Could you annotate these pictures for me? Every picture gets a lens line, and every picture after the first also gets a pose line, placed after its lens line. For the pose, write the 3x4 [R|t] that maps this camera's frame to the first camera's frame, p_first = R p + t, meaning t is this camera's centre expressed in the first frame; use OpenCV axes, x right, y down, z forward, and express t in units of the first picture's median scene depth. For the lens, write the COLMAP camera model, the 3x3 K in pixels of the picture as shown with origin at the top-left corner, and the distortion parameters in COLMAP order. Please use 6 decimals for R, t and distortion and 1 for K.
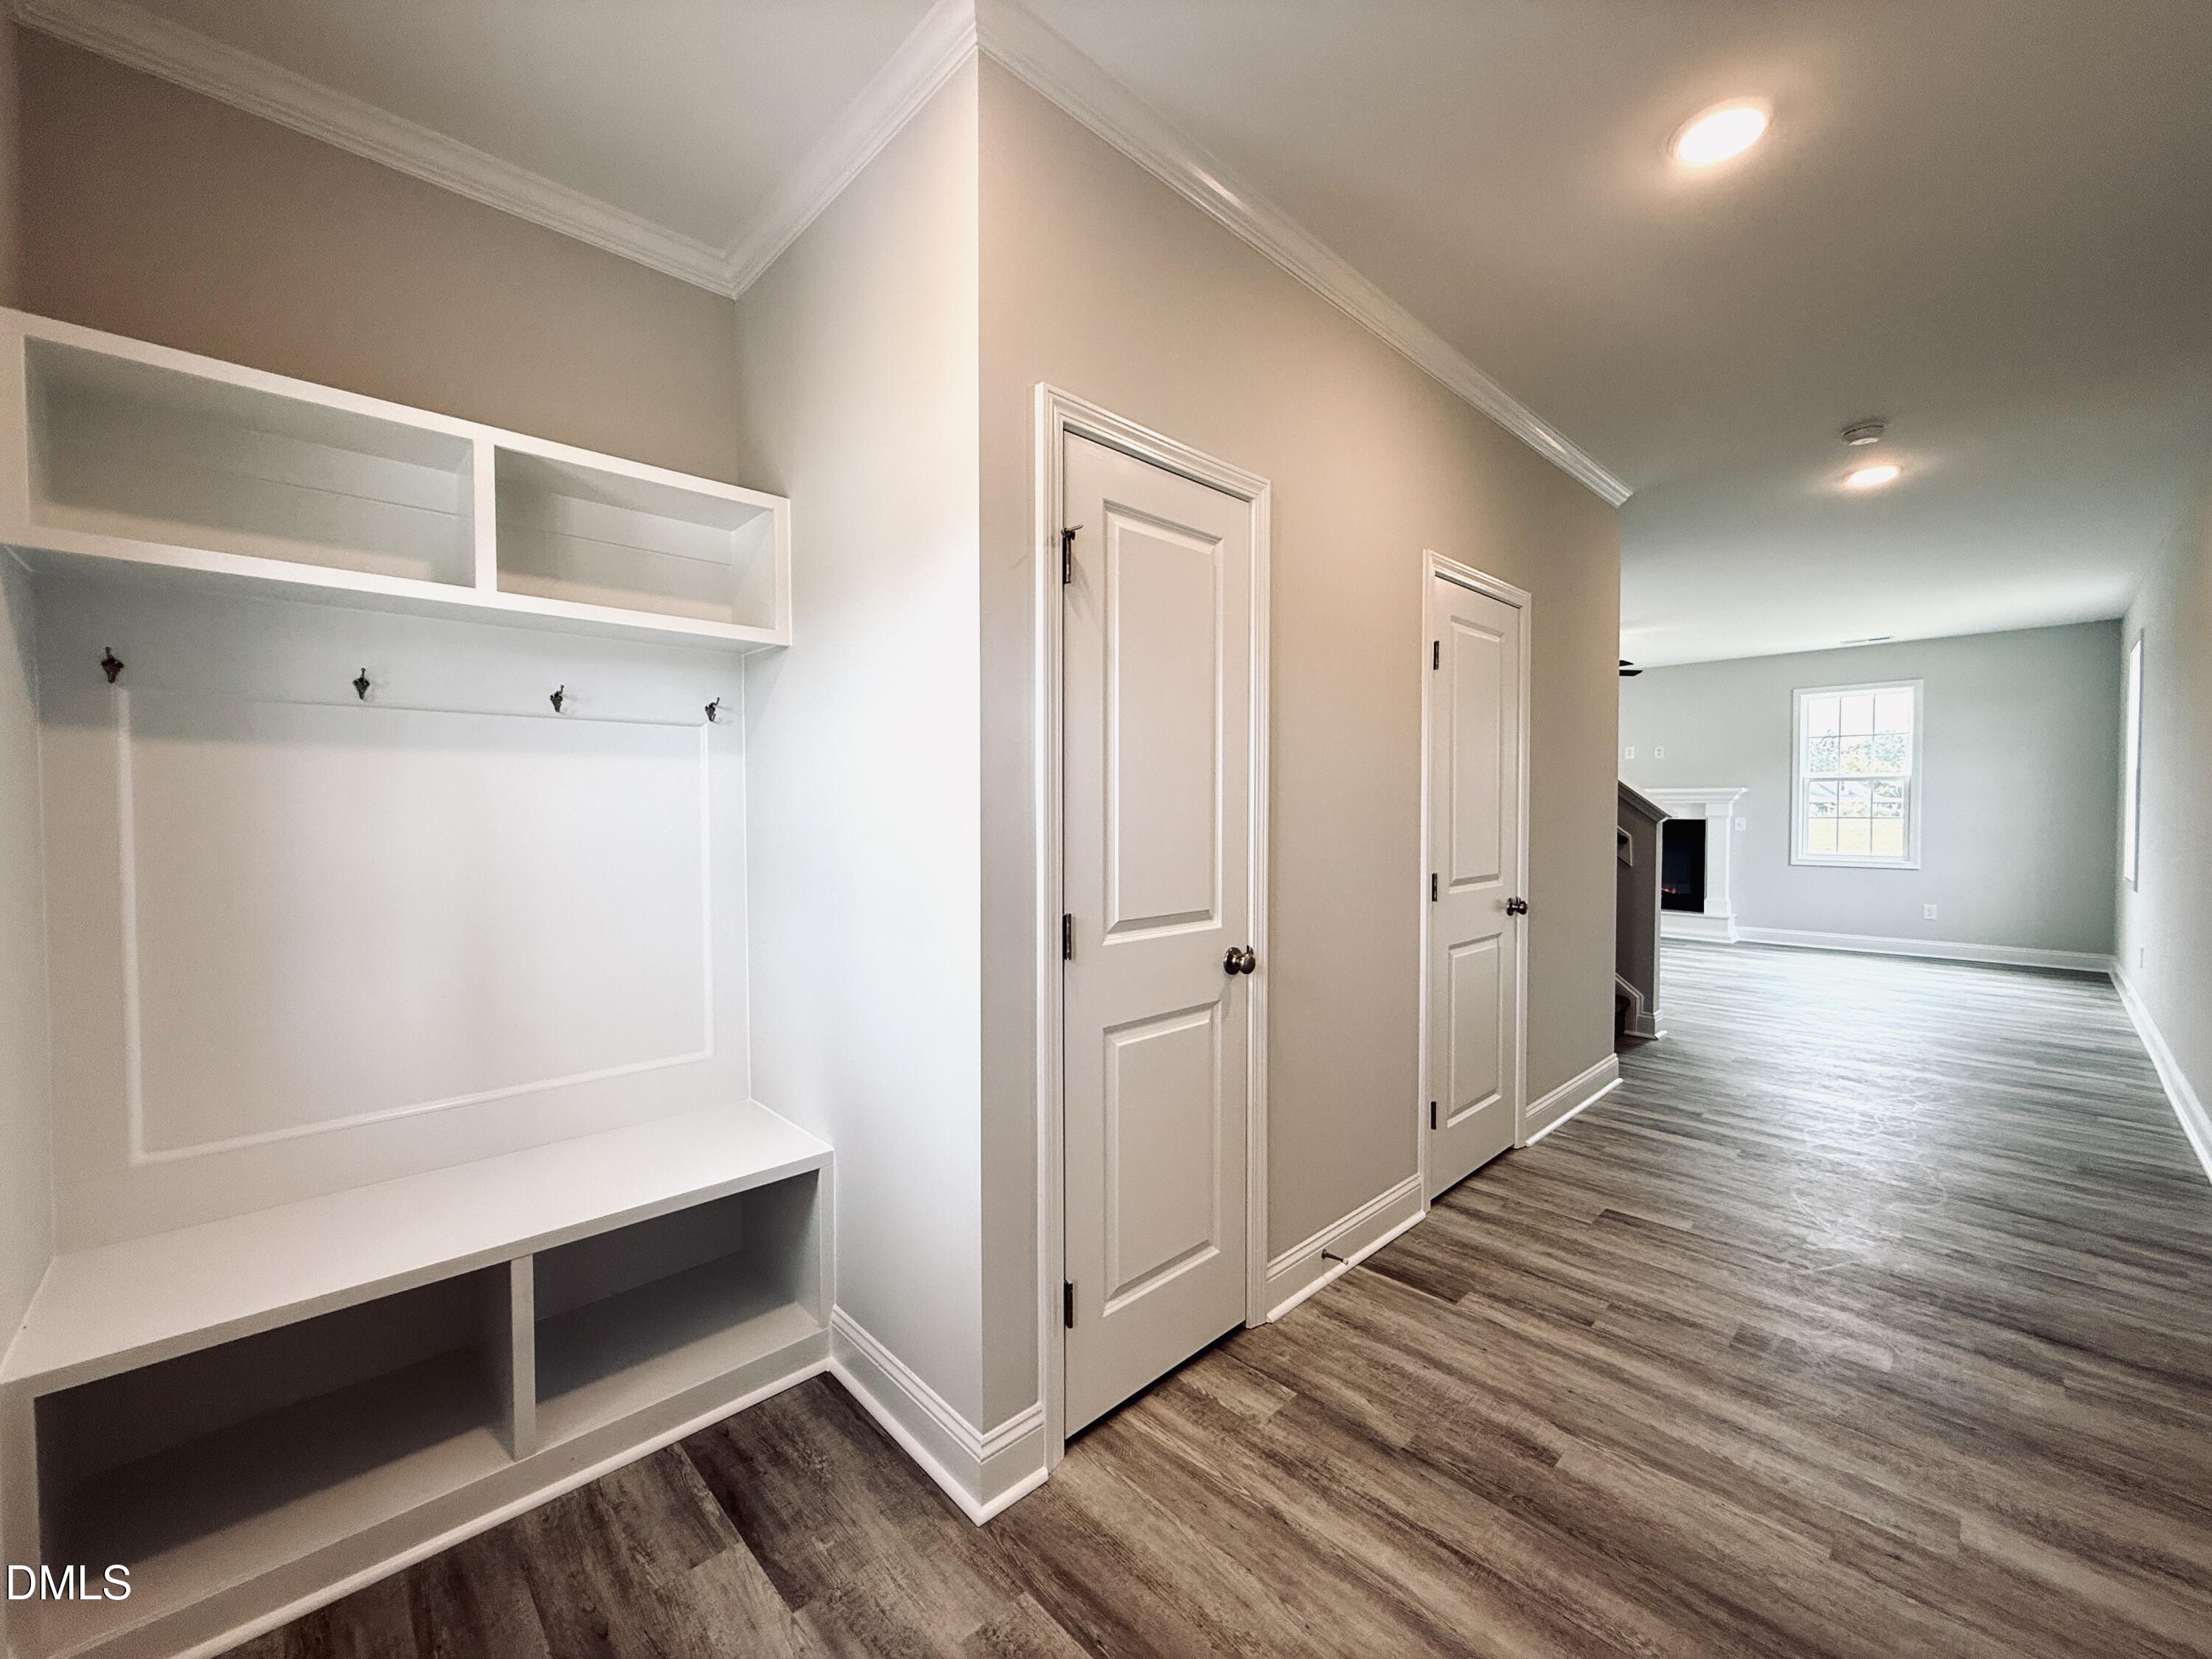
lens RADIAL K [[869.0, 0, 1106.0], [0, 869.0, 829.5], [0, 0, 1]] dist [-0.010906, 0.000199]
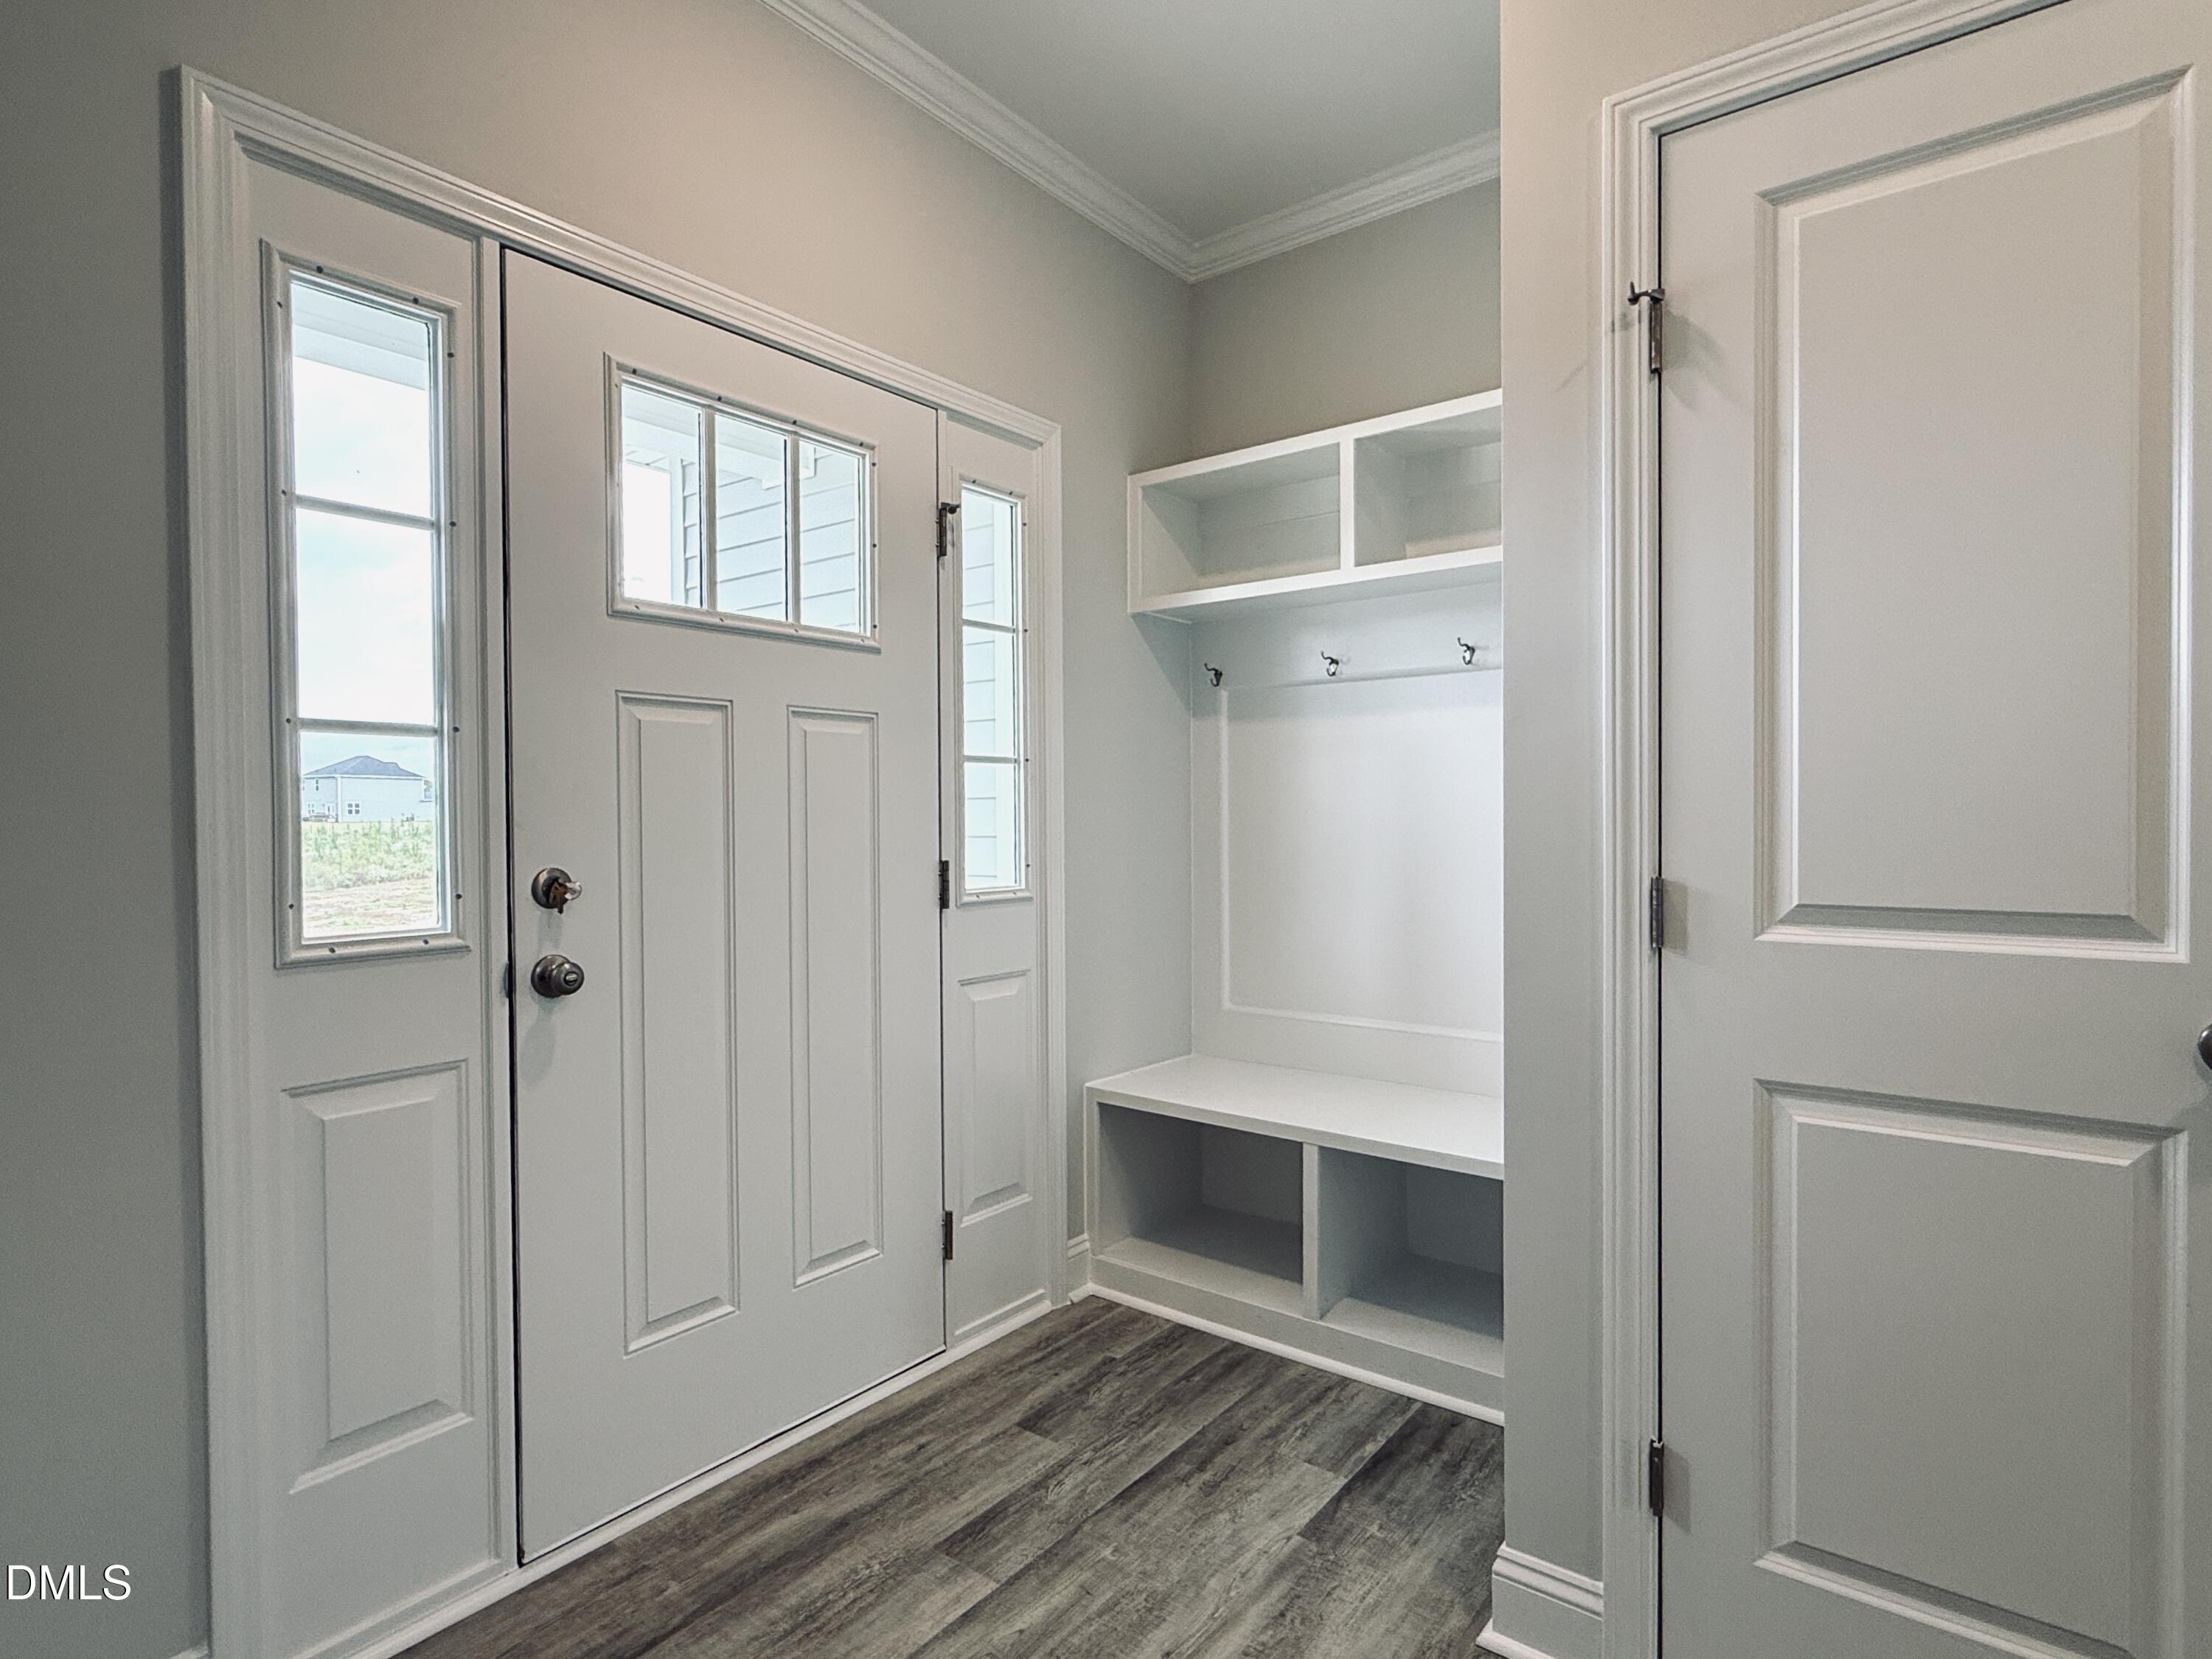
lens RADIAL K [[1172.4, 0, 1106.0], [0, 1172.4, 829.5], [0, 0, 1]] dist [-0.000466, -0.002157]
pose [[0.136641, 0.009959, -0.990571, 0.839187], [-0.013835, 0.999871, 0.008144, 0.065018], [0.990524, 0.012592, 0.136761, 0.506385]]
